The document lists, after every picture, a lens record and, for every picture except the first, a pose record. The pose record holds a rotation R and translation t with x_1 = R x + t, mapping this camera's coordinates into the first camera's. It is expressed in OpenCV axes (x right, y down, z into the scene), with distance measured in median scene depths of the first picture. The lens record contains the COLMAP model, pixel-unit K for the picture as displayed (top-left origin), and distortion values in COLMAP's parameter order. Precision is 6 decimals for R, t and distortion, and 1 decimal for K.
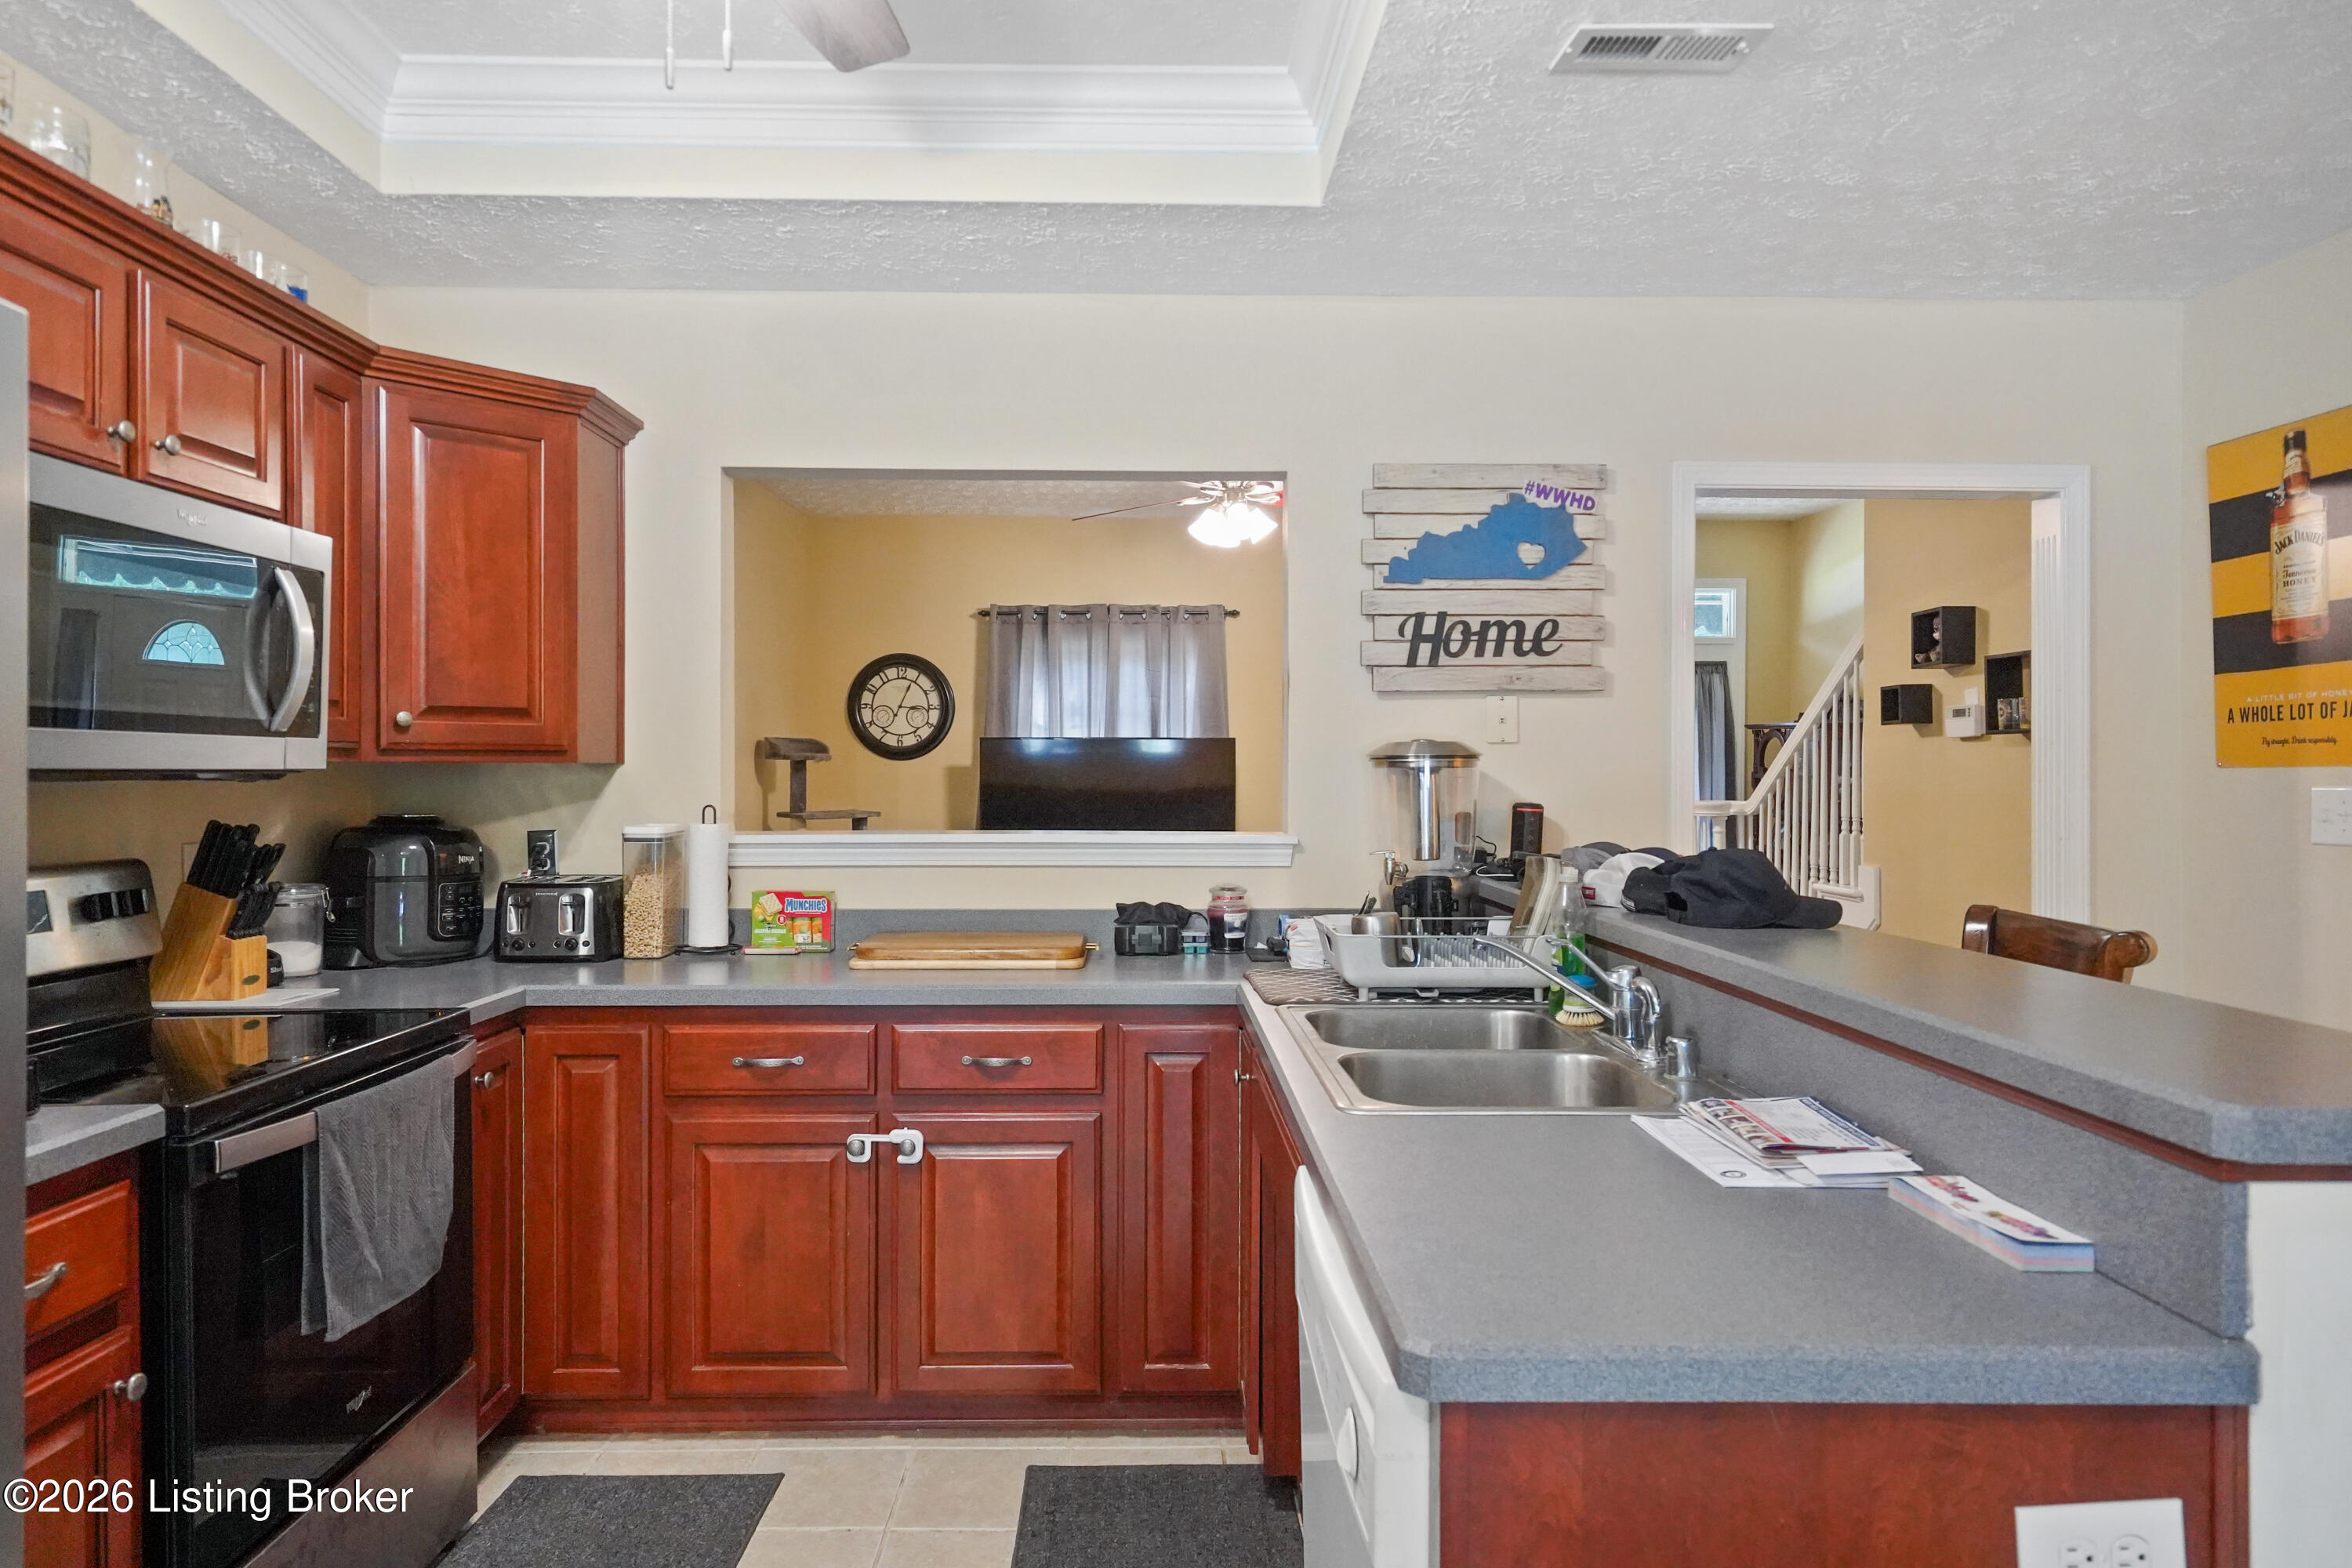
lens RADIAL K [[1440.7, 0, 1158.2], [0, 1440.7, 764.3], [0, 0, 1]] dist [0.006904, 0.002295]
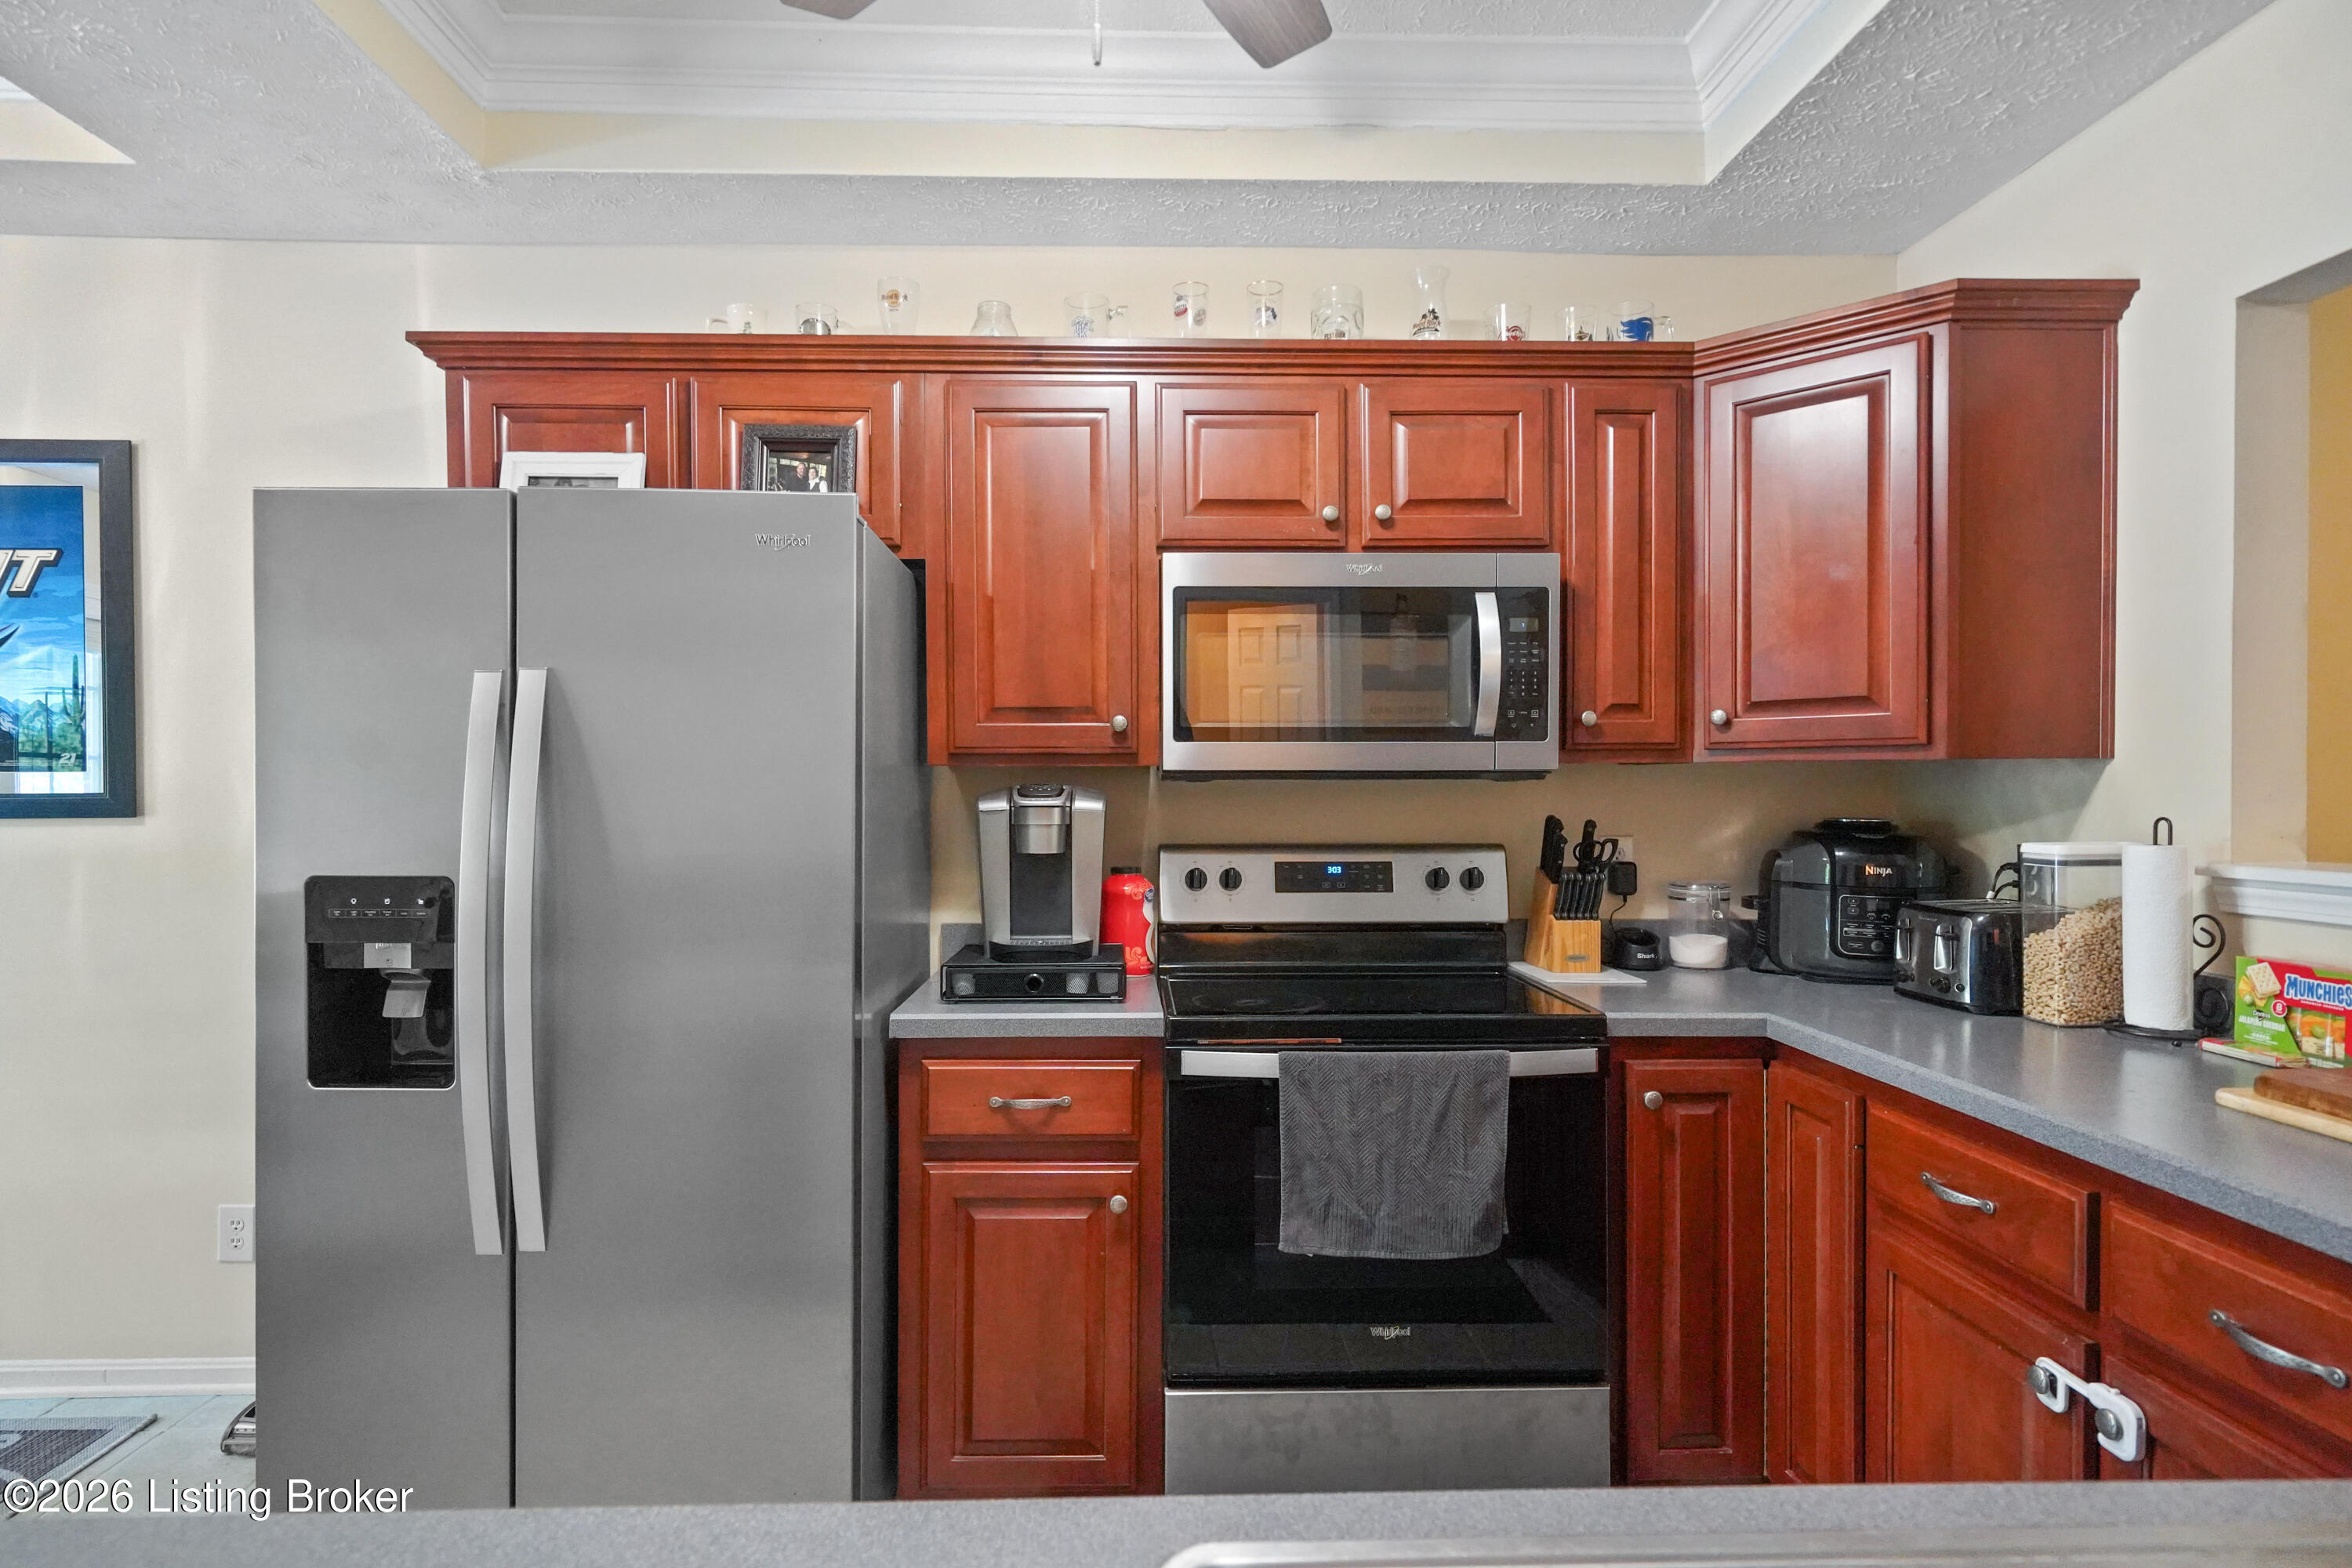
lens RADIAL K [[1233.8, 0, 1161.3], [0, 1233.8, 793.5], [0, 0, 1]] dist [0.007697, 0.000897]
pose [[0.022480, 0.005974, -0.999729, 0.269675], [0.007221, 0.999955, 0.006138, 0.010889], [0.999721, -0.007357, 0.022436, 0.547090]]
